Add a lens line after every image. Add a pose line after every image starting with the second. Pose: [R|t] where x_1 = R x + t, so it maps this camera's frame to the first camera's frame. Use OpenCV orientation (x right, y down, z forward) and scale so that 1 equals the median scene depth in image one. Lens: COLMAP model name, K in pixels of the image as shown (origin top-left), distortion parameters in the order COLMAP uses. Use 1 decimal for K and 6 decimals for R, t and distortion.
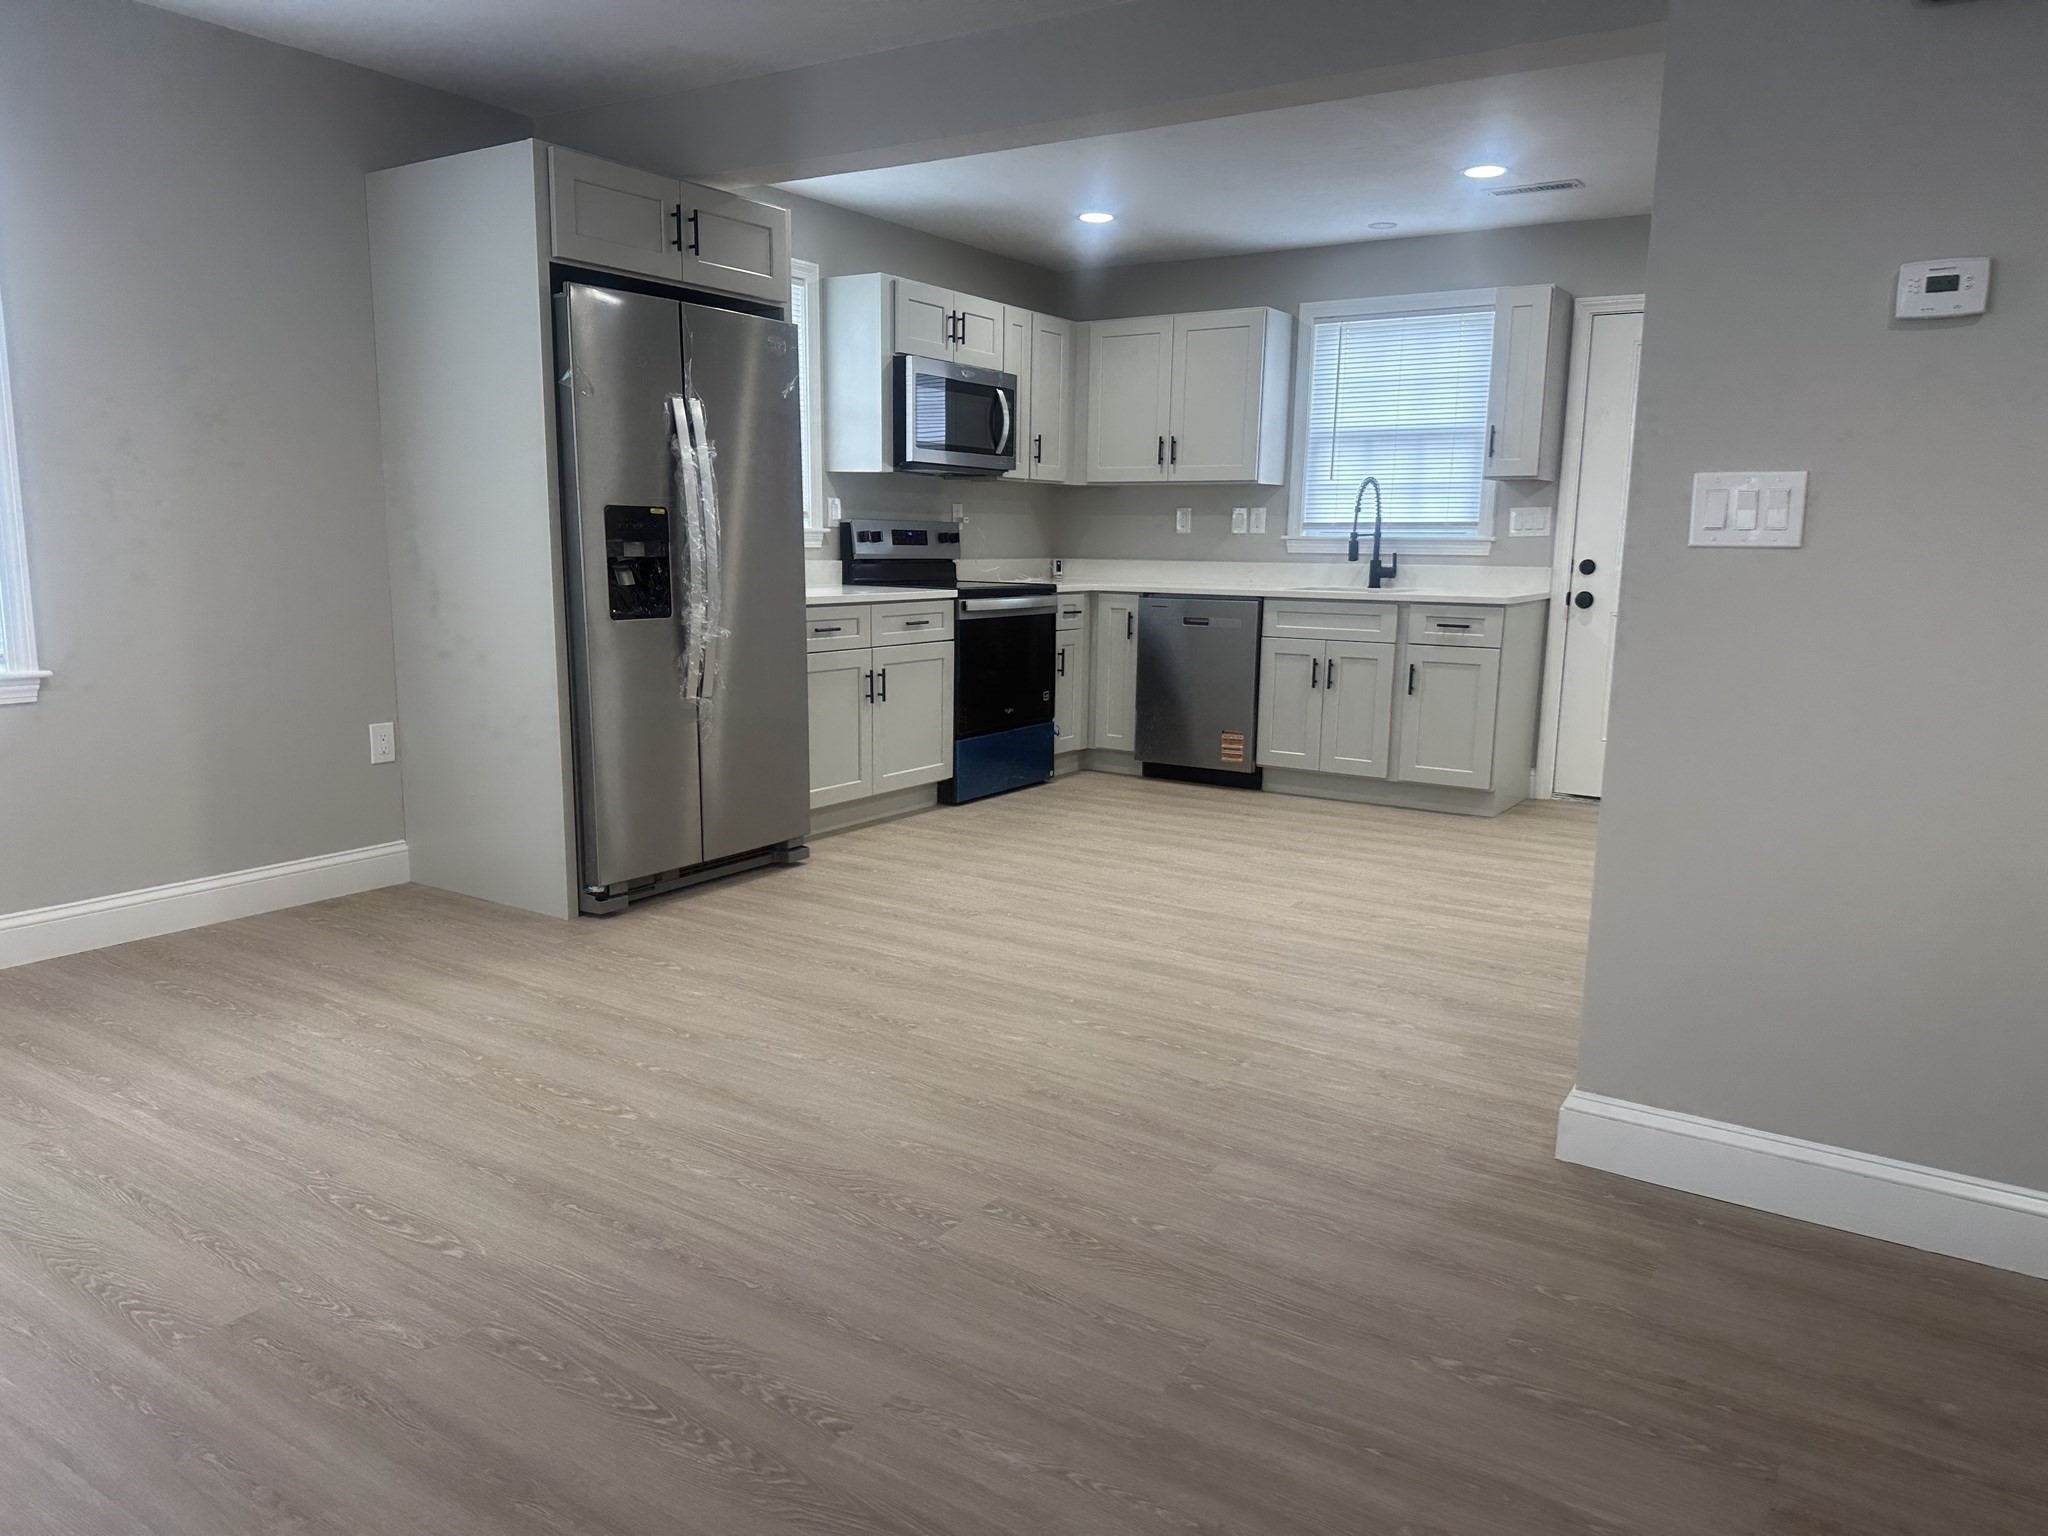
lens RADIAL K [[1418.7, 0, 1027.8], [0, 1418.7, 788.8], [0, 0, 1]] dist [0.063254, -0.073725]
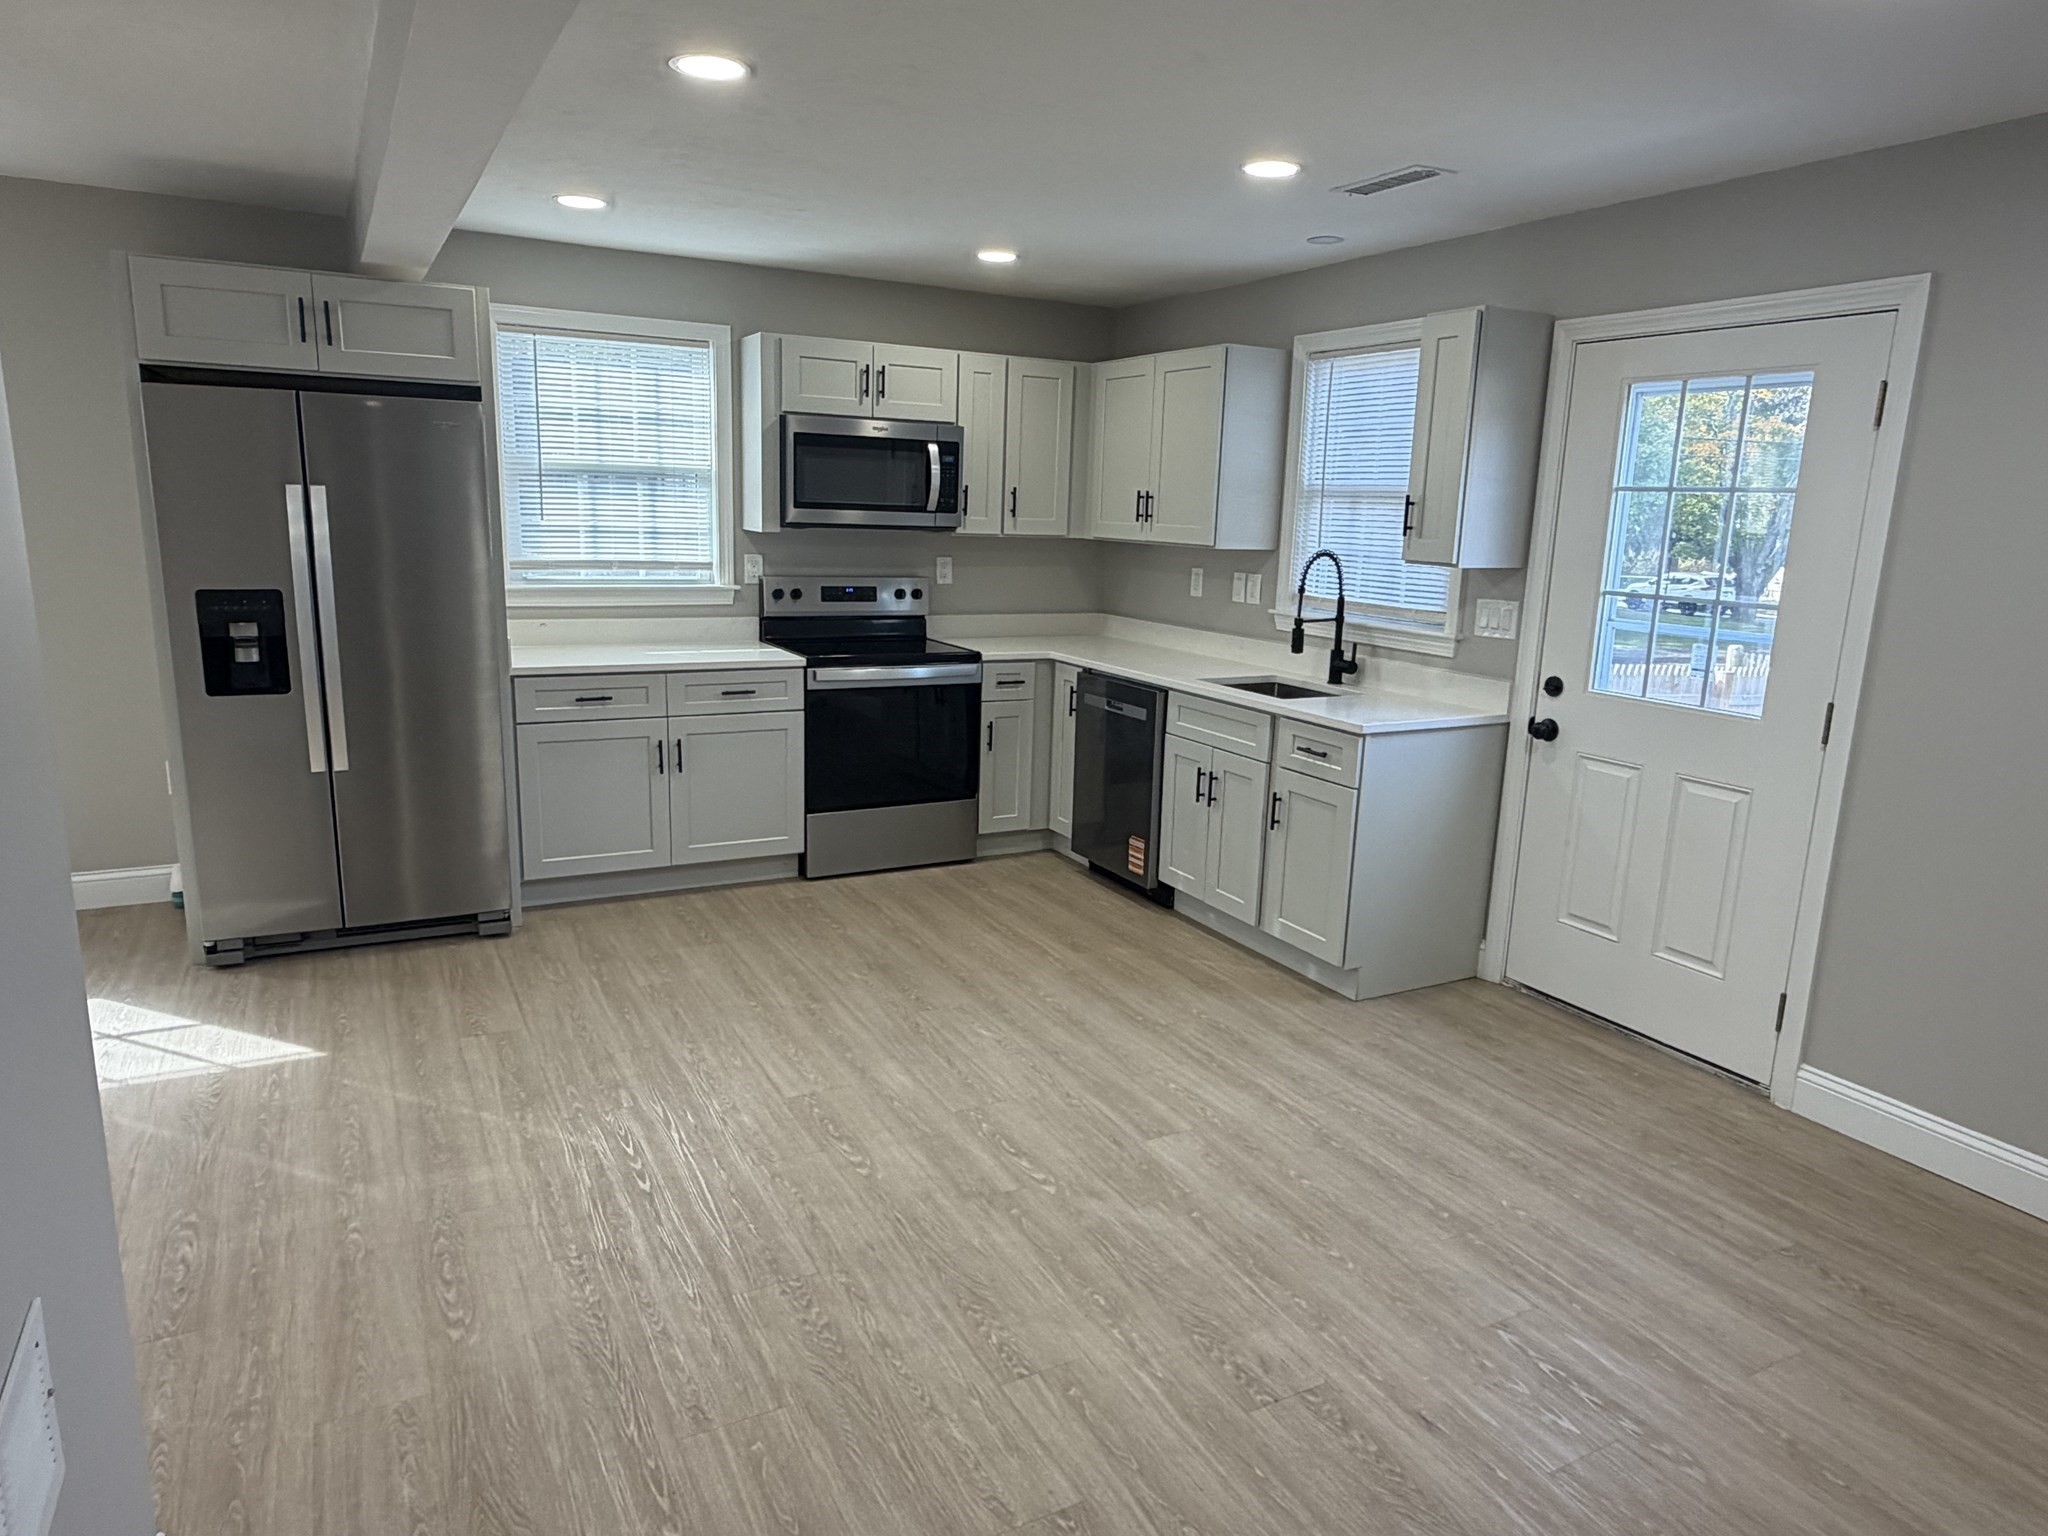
lens RADIAL K [[1270.6, 0, 1019.1], [0, 1270.6, 770.0], [0, 0, 1]] dist [0.003883, -0.001151]
pose [[0.876756, 0.111943, -0.467727, 0.598636], [-0.103454, 0.993665, 0.043893, -0.146958], [0.469677, 0.009905, 0.882783, 0.391562]]
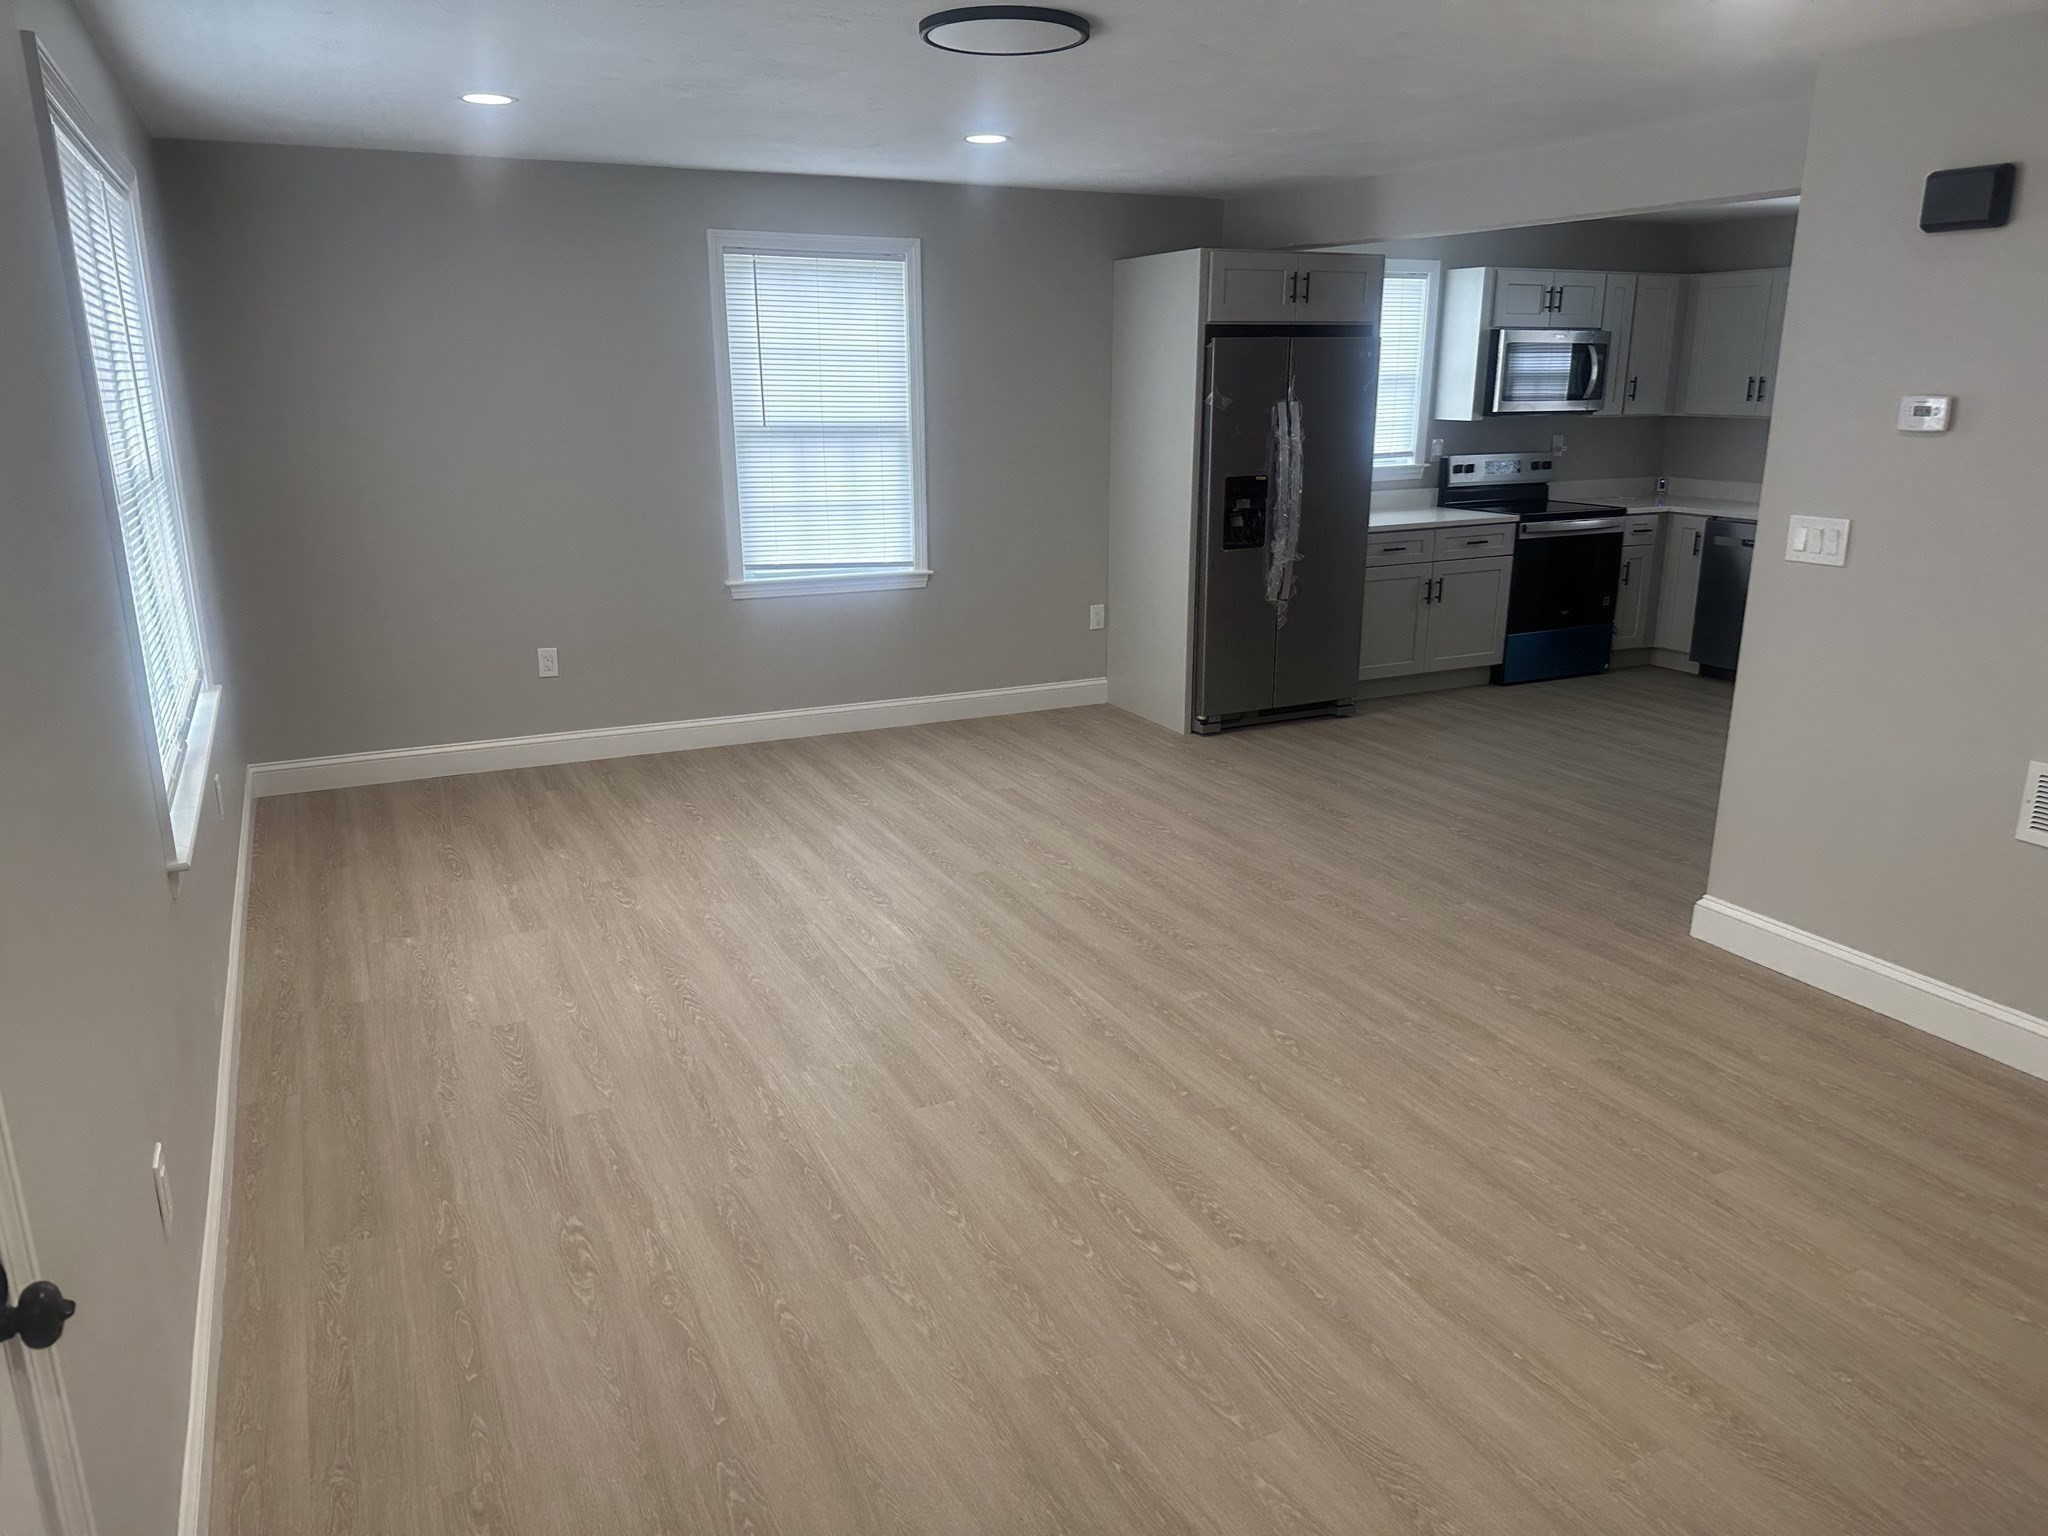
lens RADIAL K [[1418.7, 0, 1011.0], [0, 1418.7, 779.1], [0, 0, 1]] dist [0.063254, -0.073725]
pose [[0.856642, 0.120612, -0.501614, 0.287497], [-0.072704, 0.990808, 0.114076, -0.024471], [0.510762, -0.061252, 0.857537, -0.430584]]
